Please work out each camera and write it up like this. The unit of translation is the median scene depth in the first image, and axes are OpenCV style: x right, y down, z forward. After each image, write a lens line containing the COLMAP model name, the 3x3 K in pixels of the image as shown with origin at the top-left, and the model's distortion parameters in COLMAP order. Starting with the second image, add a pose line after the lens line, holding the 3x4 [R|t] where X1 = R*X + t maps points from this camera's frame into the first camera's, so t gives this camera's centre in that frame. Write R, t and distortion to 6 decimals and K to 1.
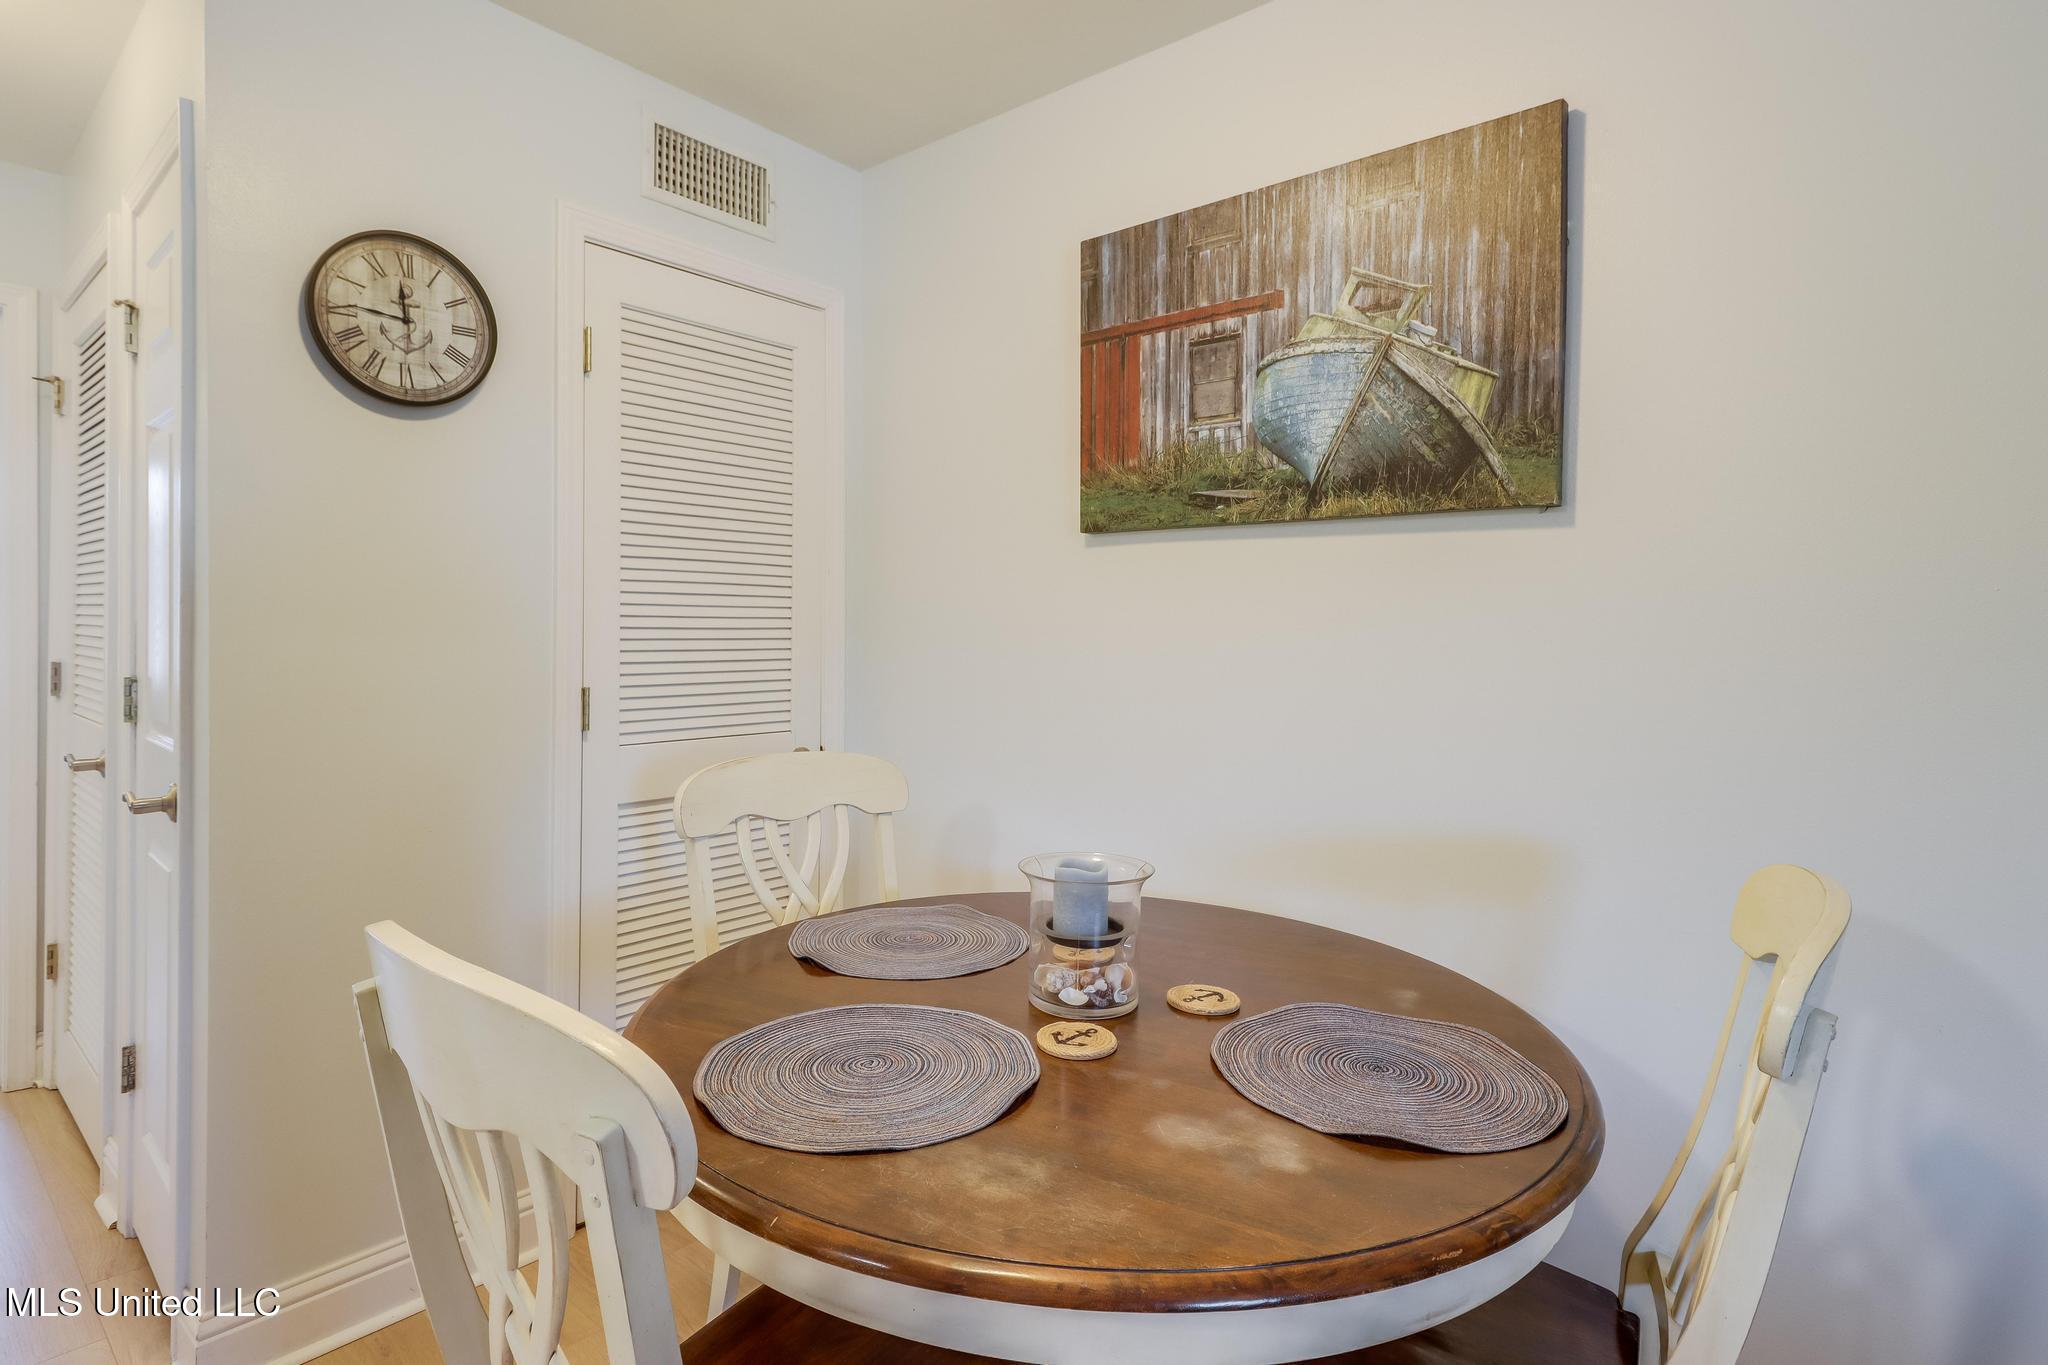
lens RADIAL K [[988.6, 0, 977.3], [0, 988.6, 641.5], [0, 0, 1]] dist [0.029887, -0.016121]
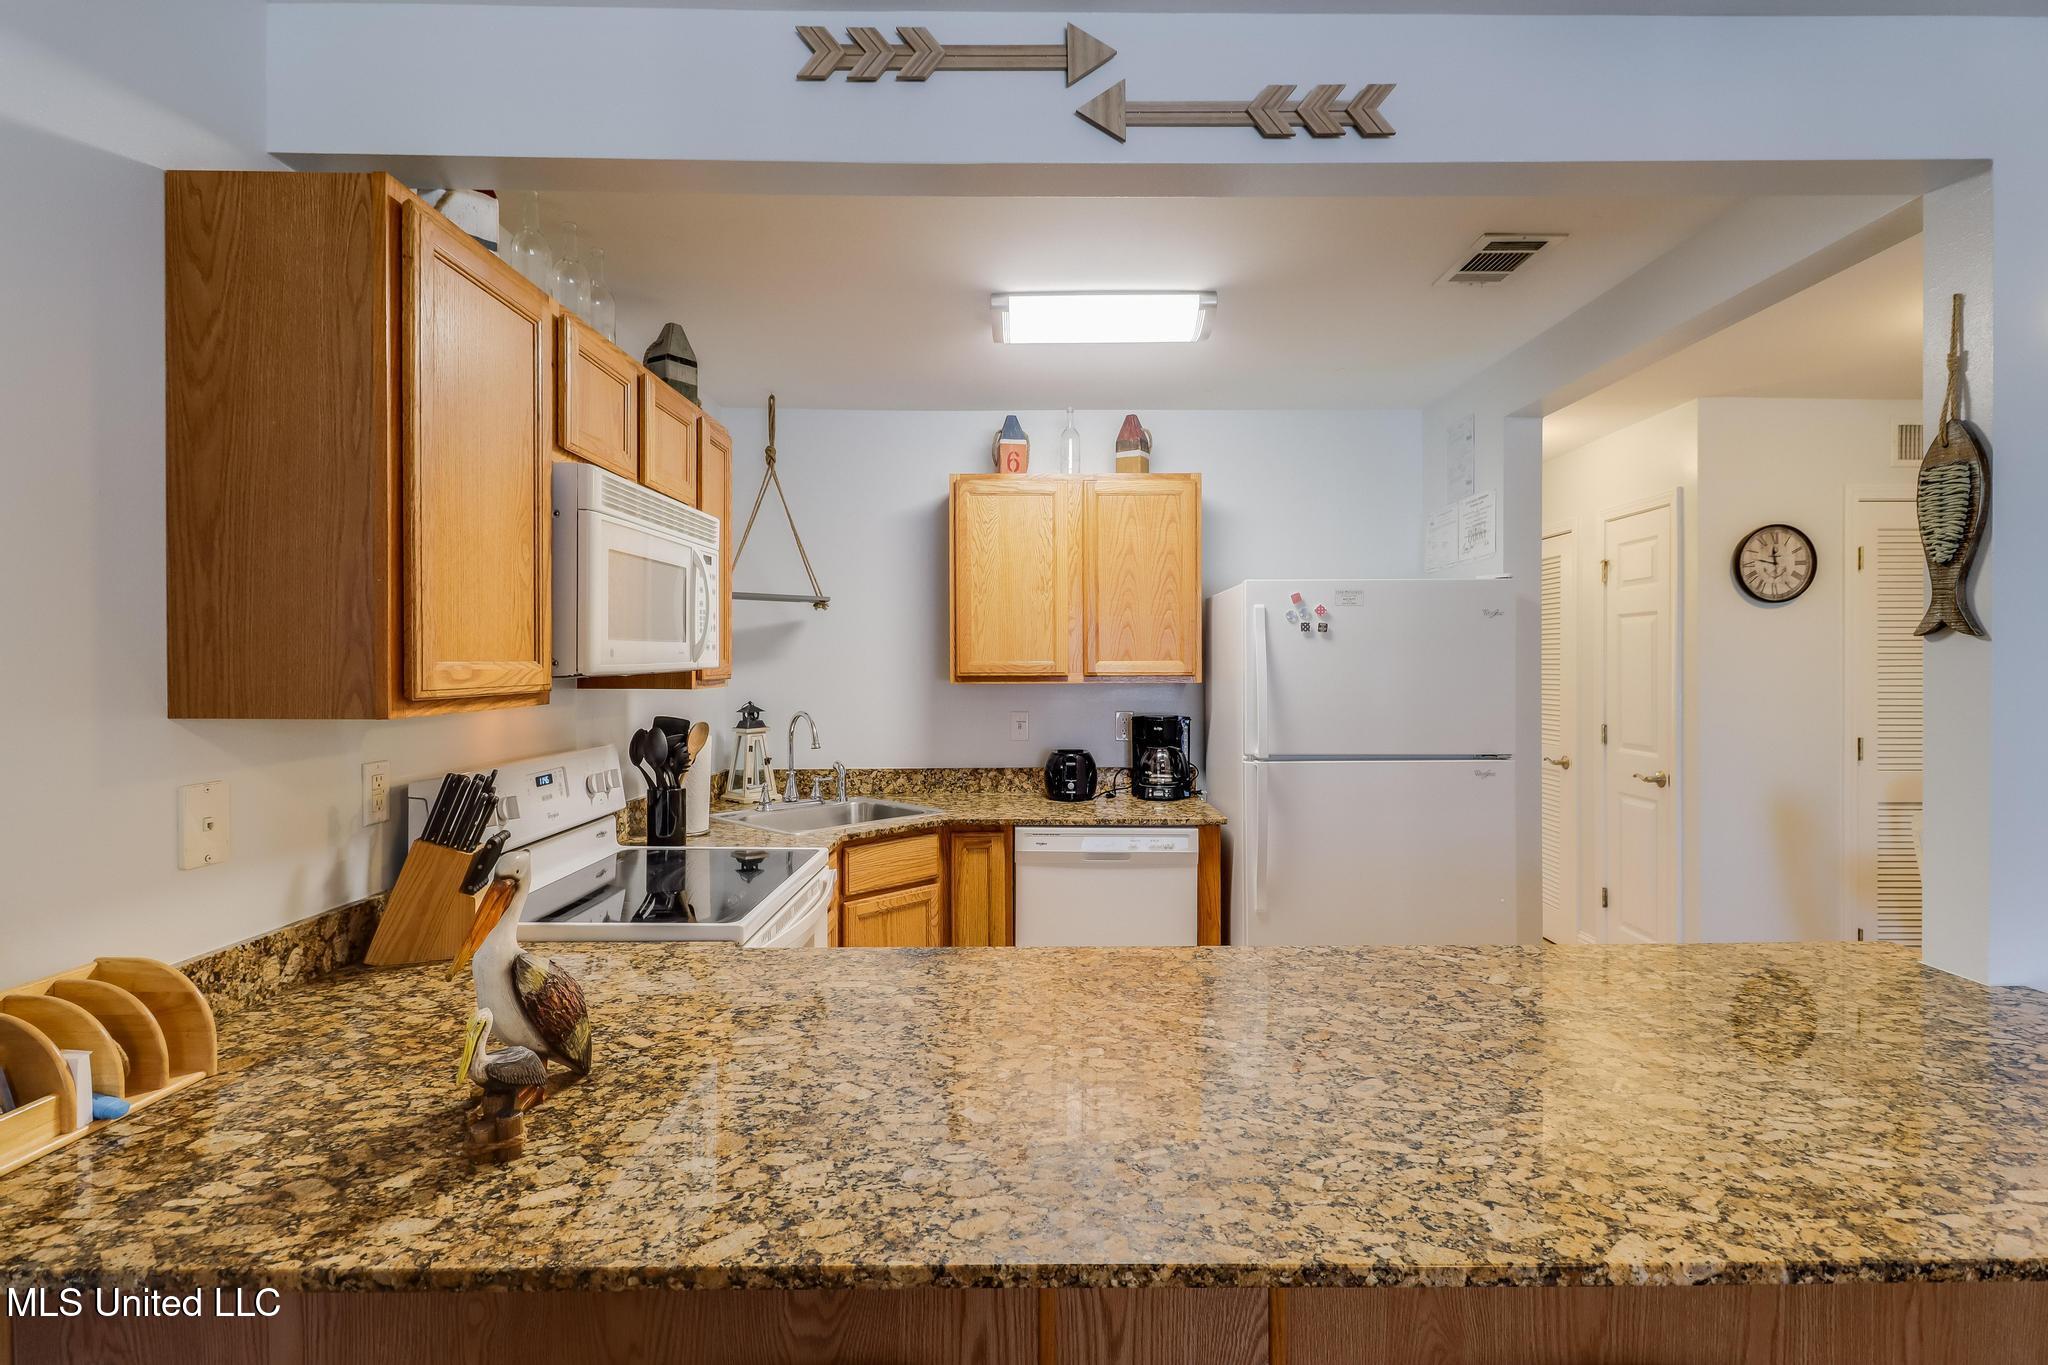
lens RADIAL K [[972.3, 0, 1027.4], [0, 972.3, 663.5], [0, 0, 1]] dist [0.028406, -0.014680]
pose [[0.690073, -0.015449, -0.723575, -0.148208], [-0.002354, 0.999719, -0.023590, -0.049912], [0.723736, 0.017982, 0.689843, -1.598703]]
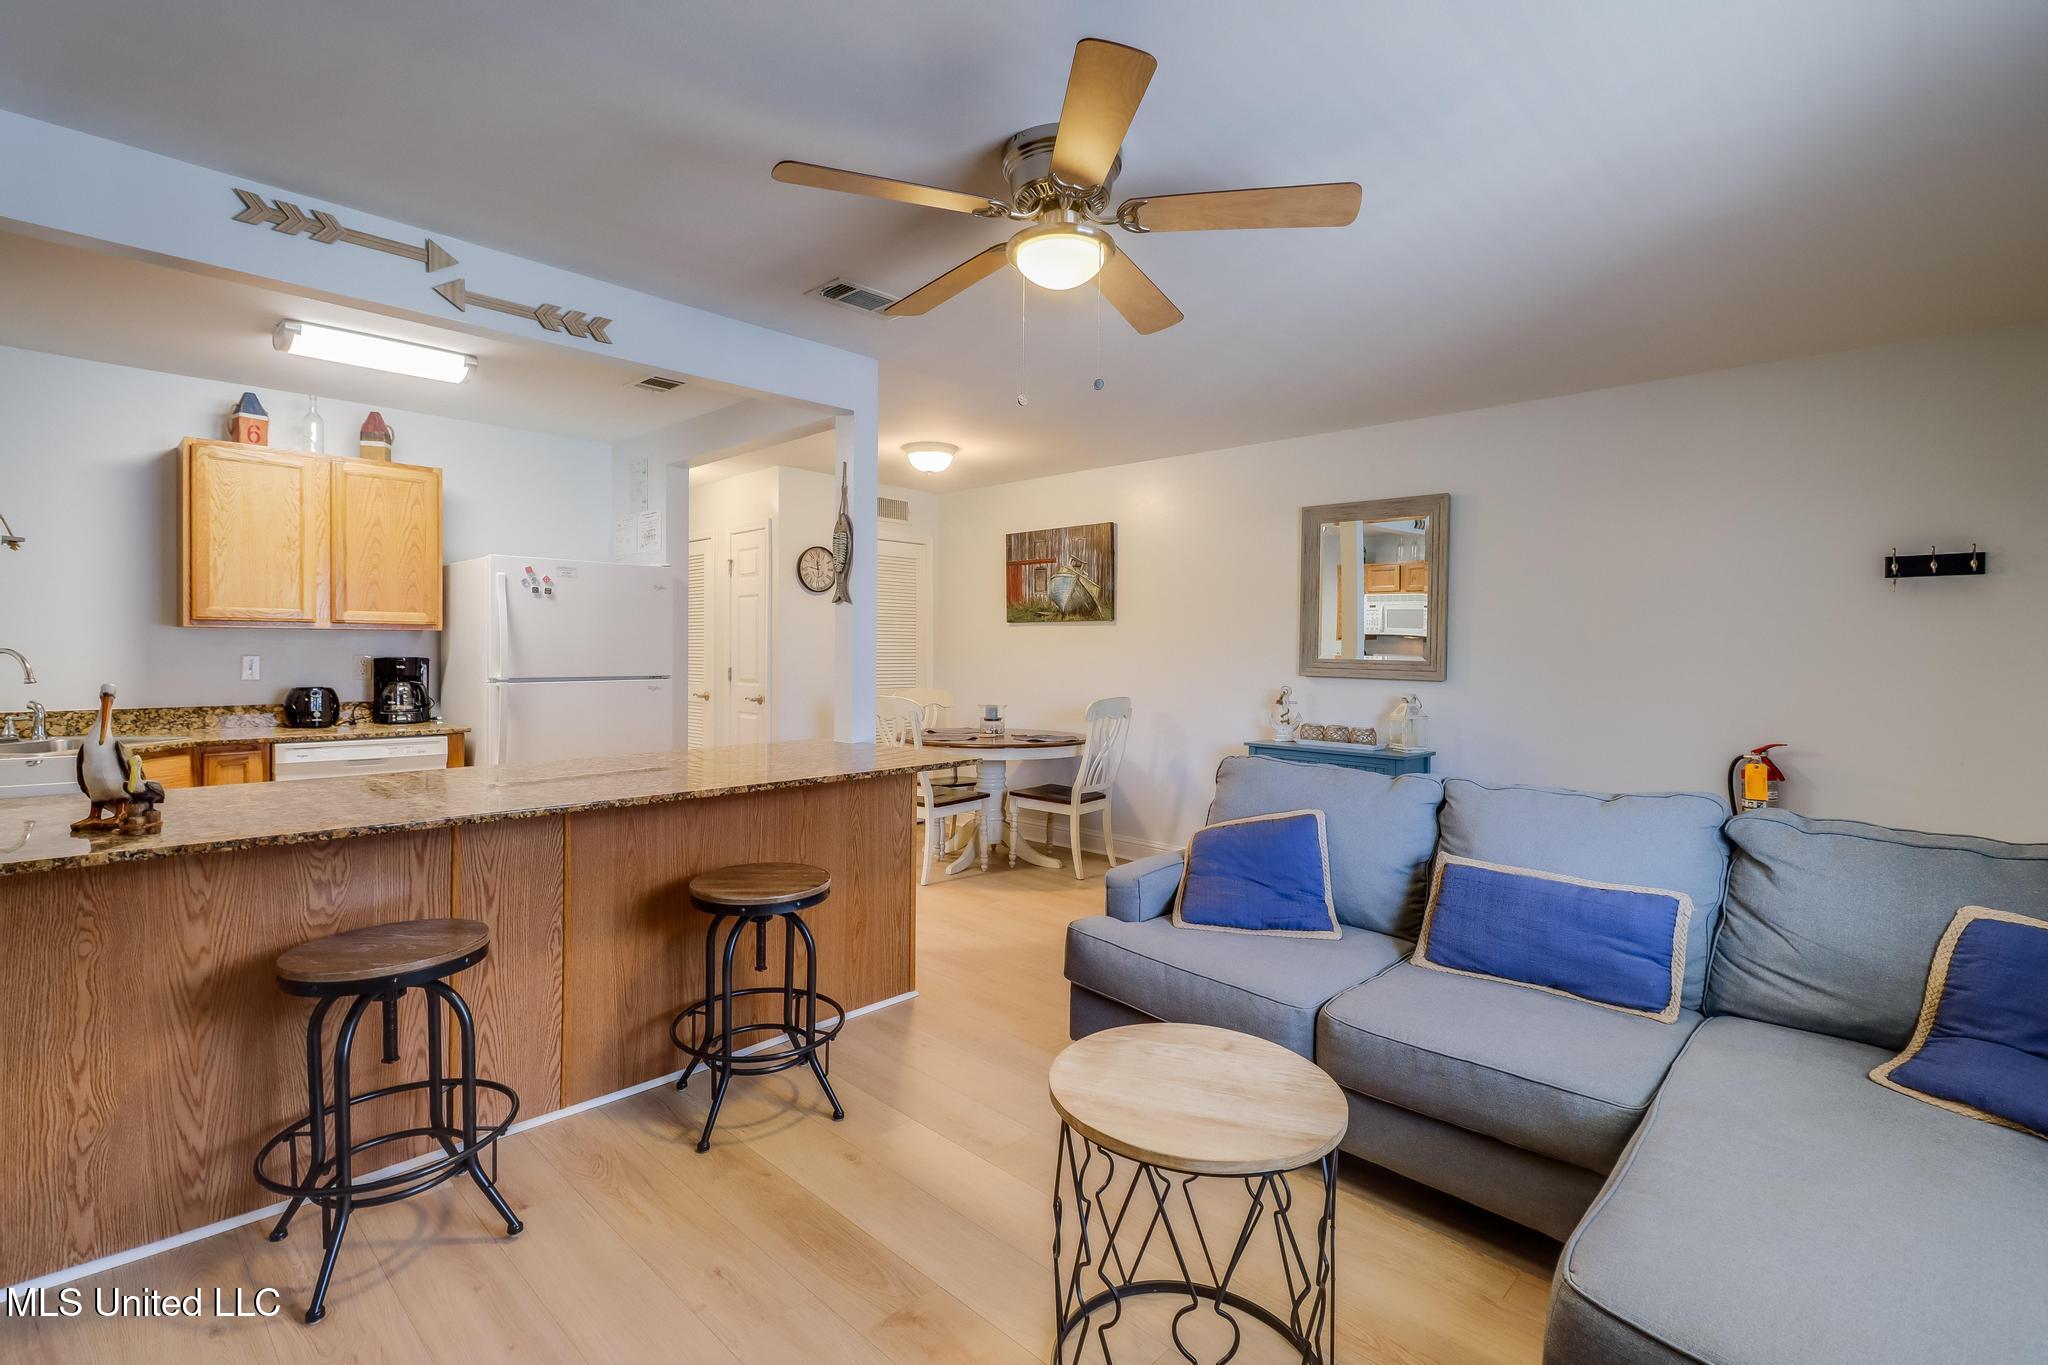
lens RADIAL K [[972.3, 0, 1027.4], [0, 972.3, 663.5], [0, 0, 1]] dist [0.028406, -0.014680]
pose [[0.999965, -0.007401, -0.003839, 0.210043], [0.007375, 0.999950, -0.006701, 0.056023], [0.003889, 0.006673, 0.999970, -2.540936]]
